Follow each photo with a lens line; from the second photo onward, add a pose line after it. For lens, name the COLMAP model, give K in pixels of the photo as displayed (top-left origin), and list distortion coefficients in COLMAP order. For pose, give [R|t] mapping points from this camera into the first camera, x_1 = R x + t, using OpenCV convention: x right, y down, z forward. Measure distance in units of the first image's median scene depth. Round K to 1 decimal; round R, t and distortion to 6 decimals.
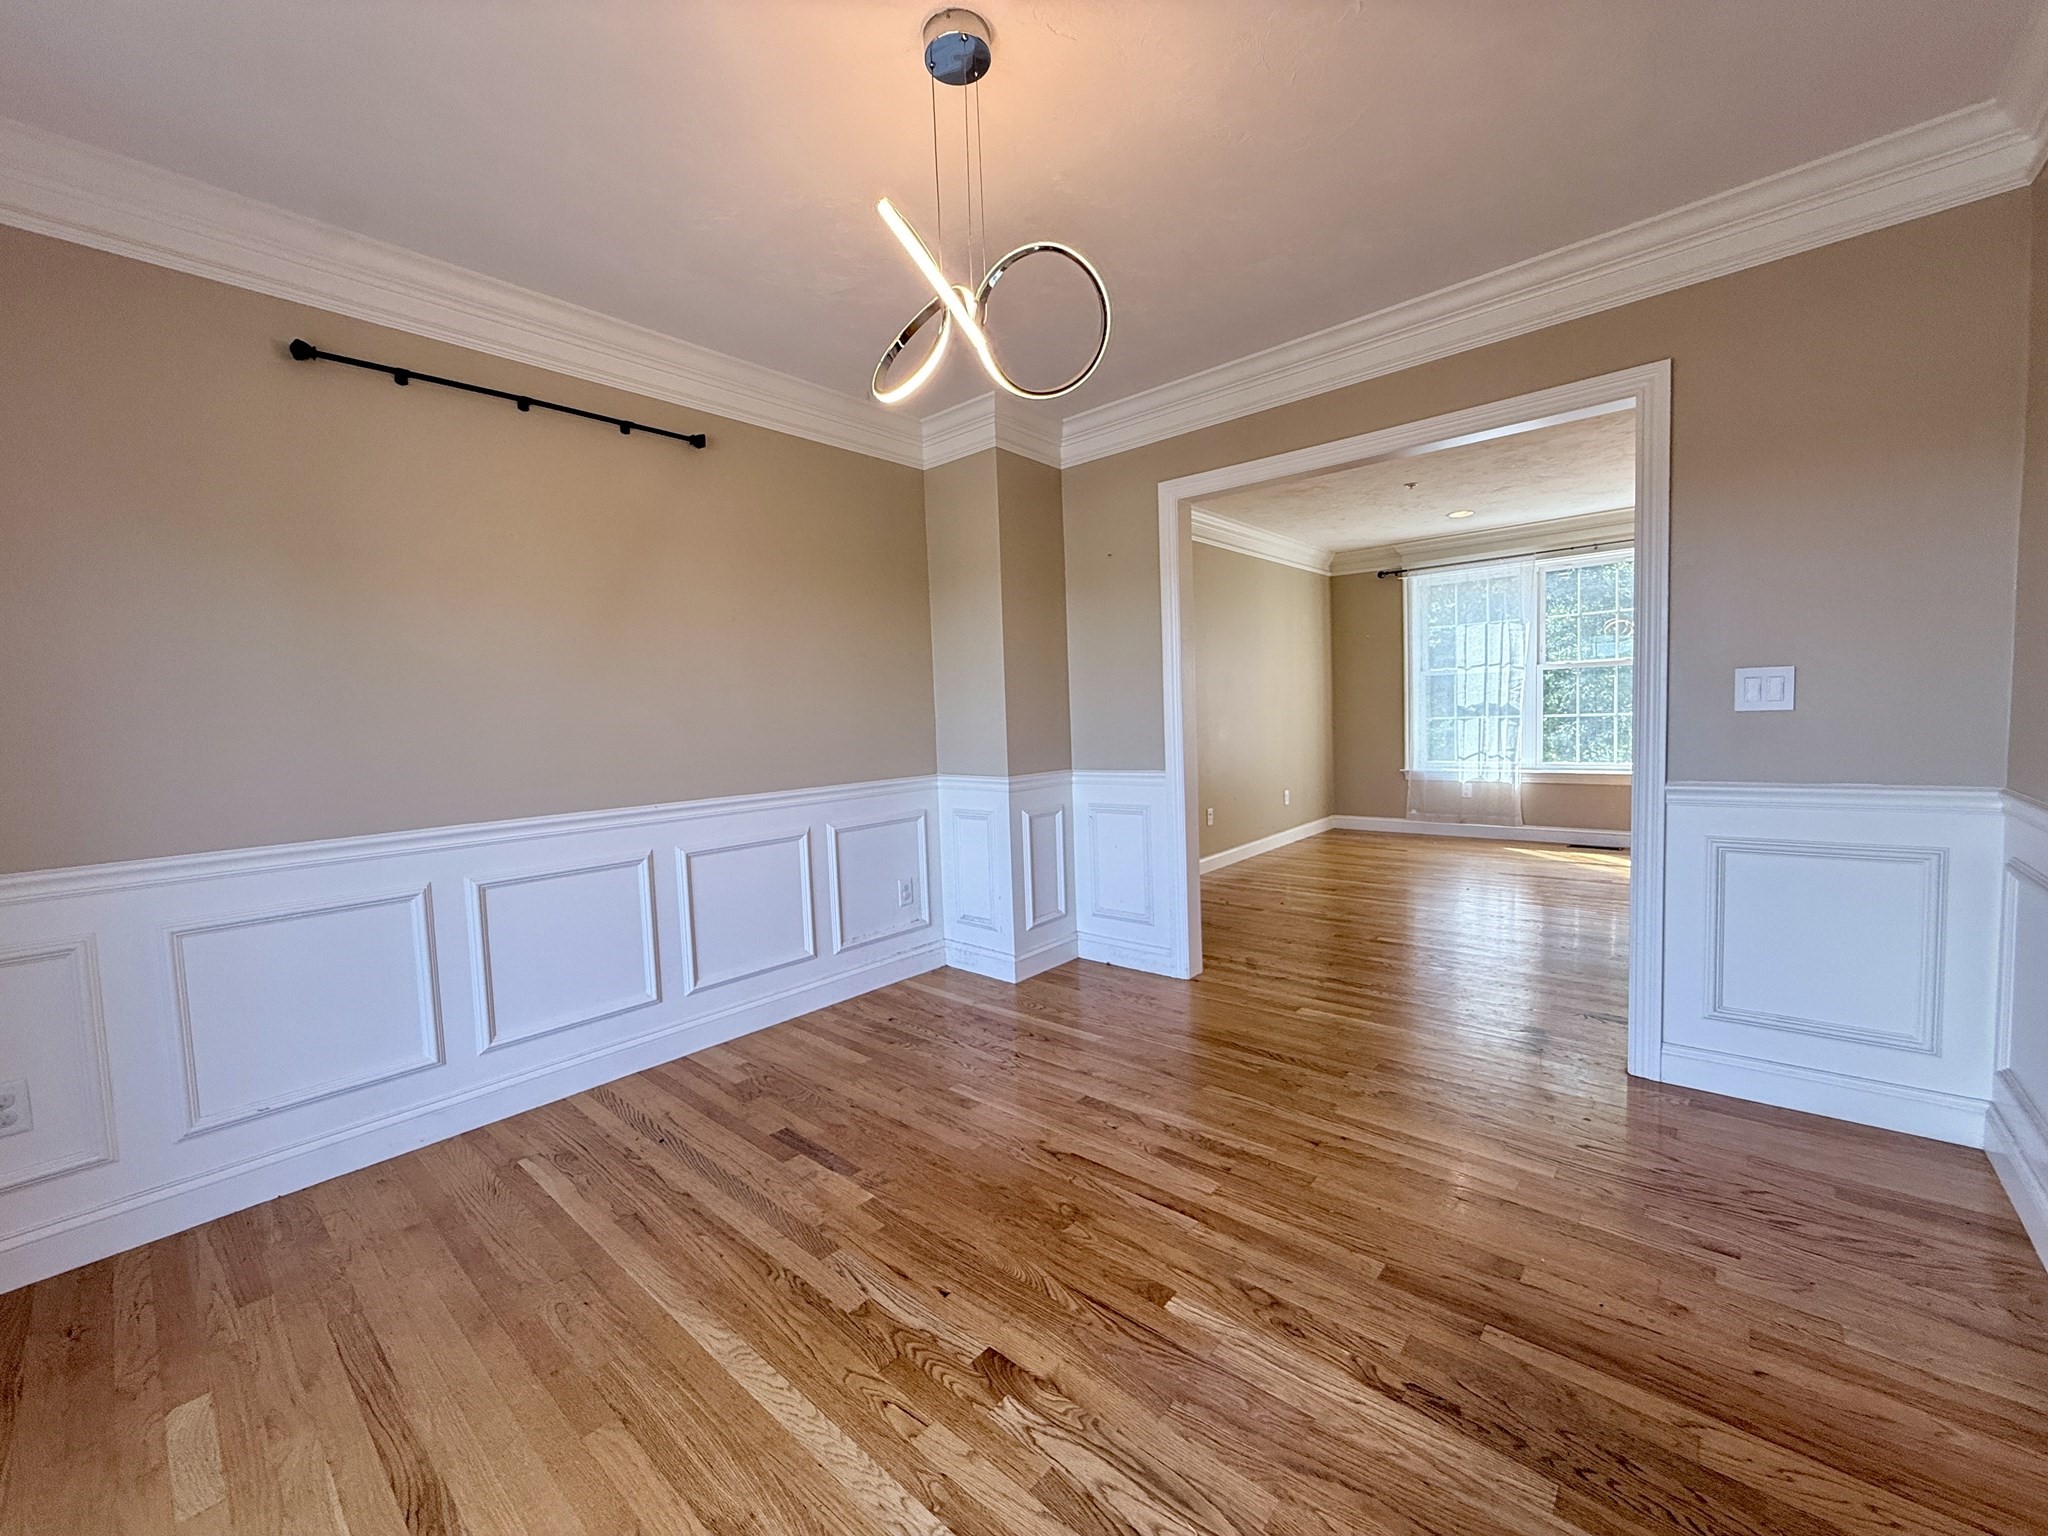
lens RADIAL K [[804.0, 0, 1024.0], [0, 804.0, 768.0], [0, 0, 1]] dist [0.000171, -0.000003]
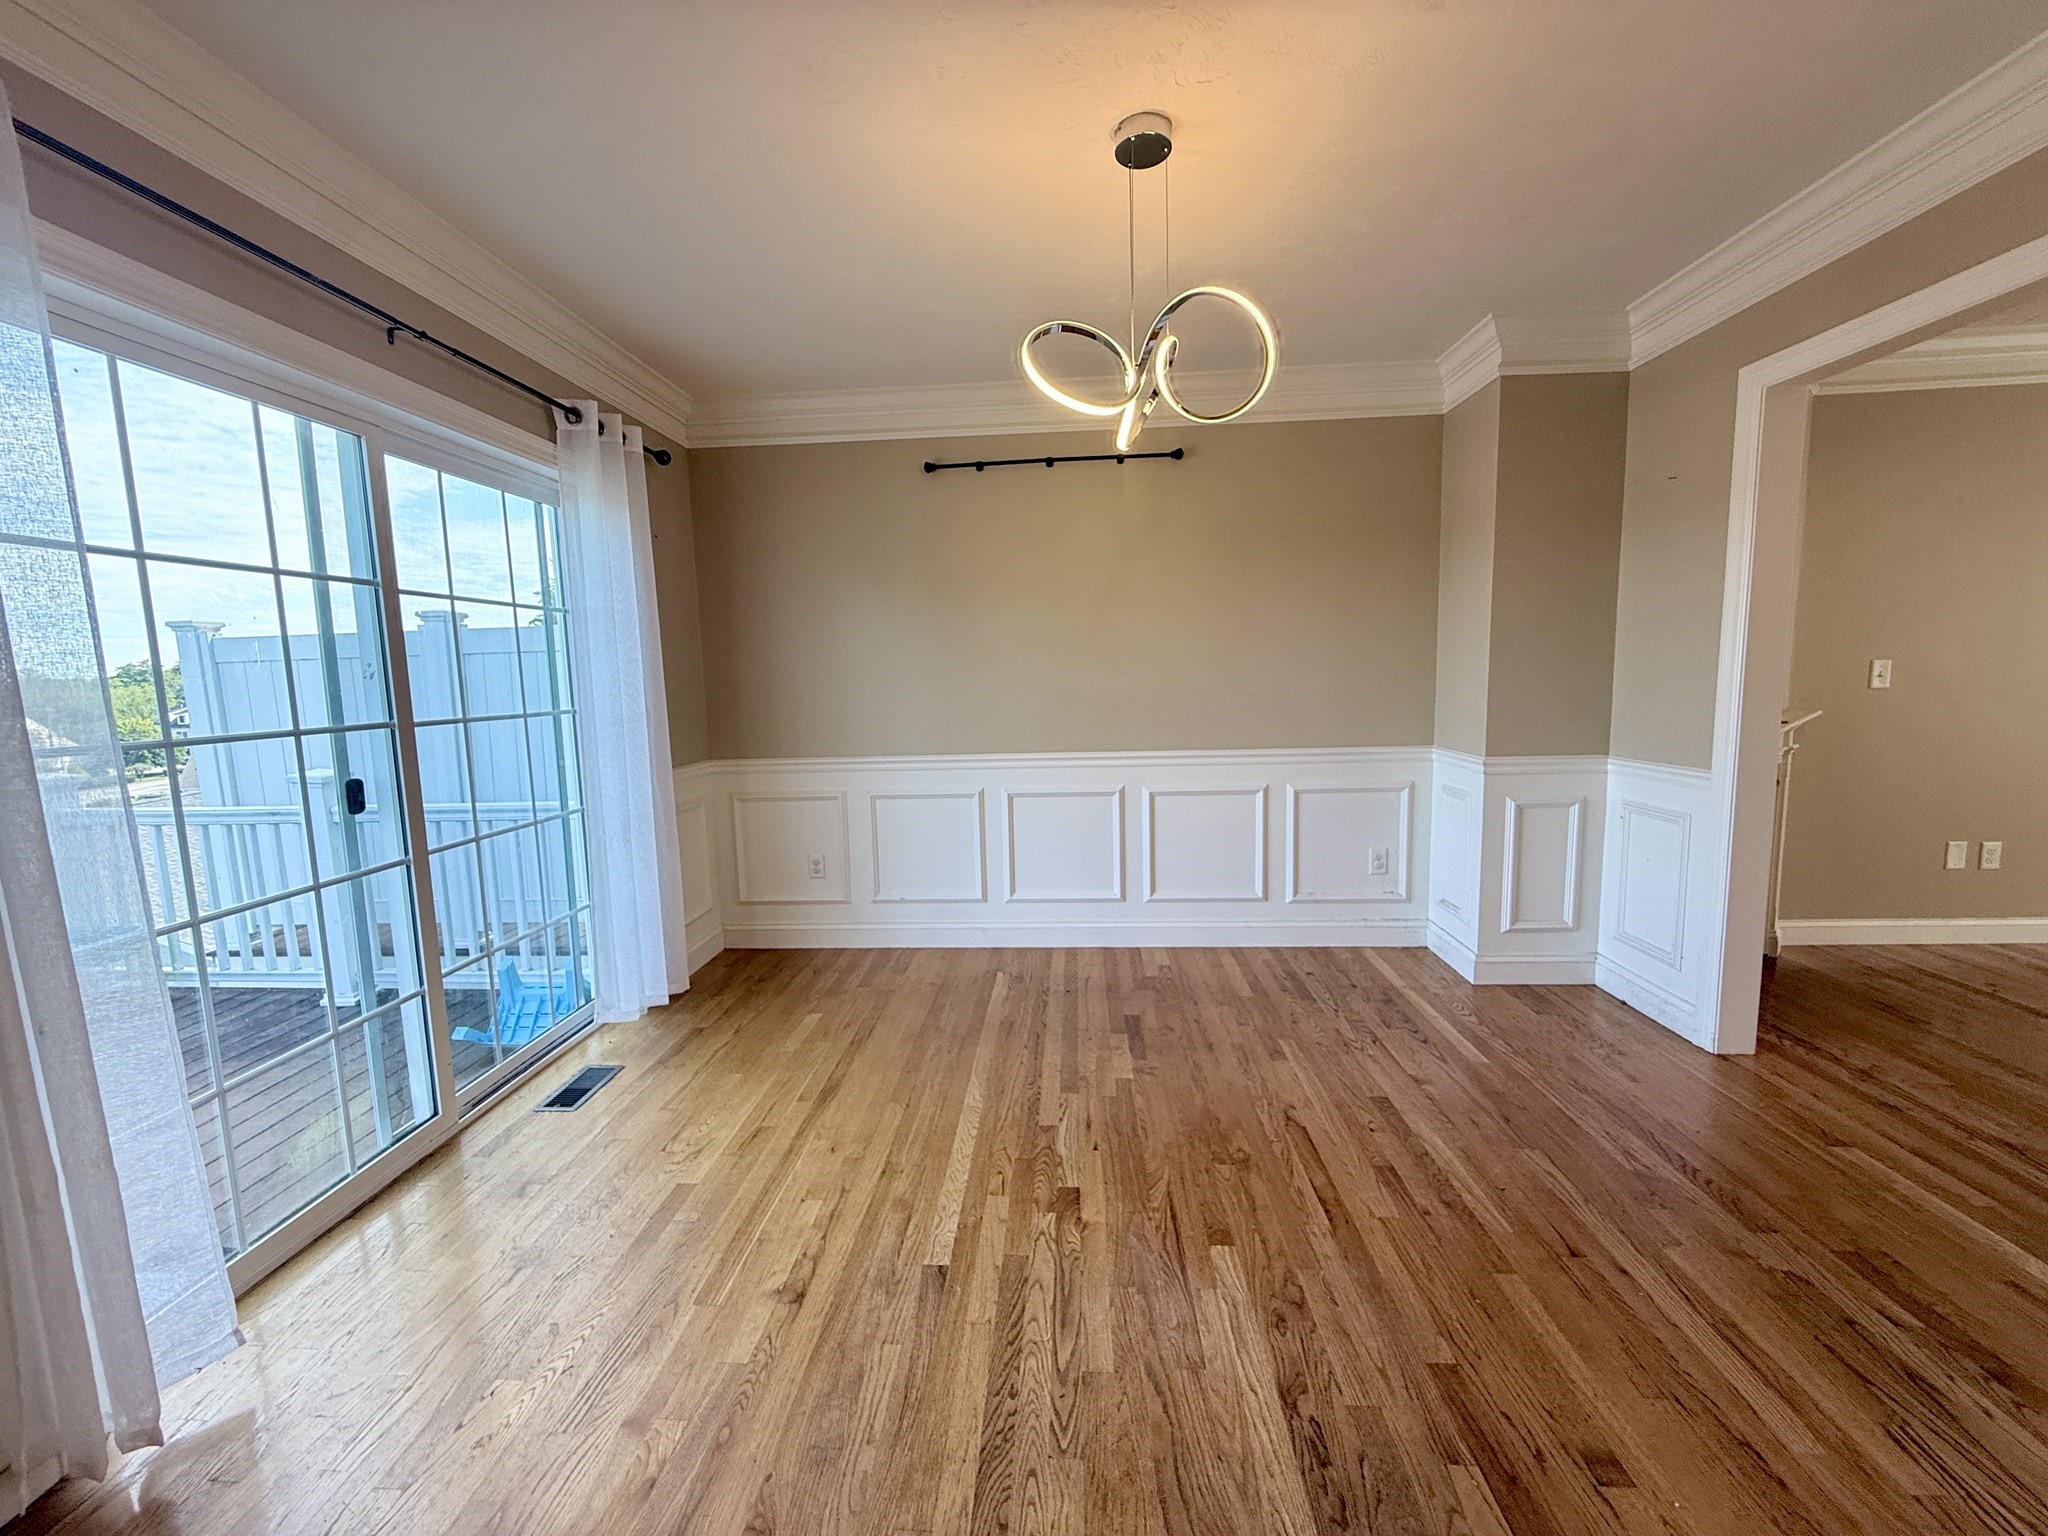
lens RADIAL K [[804.0, 0, 1024.0], [0, 804.0, 768.0], [0, 0, 1]] dist [0.000171, -0.000003]
pose [[0.619951, 0.112803, -0.776490, 0.445762], [-0.050312, 0.993290, 0.104129, -0.054689], [0.783026, -0.025488, 0.621467, 0.060650]]
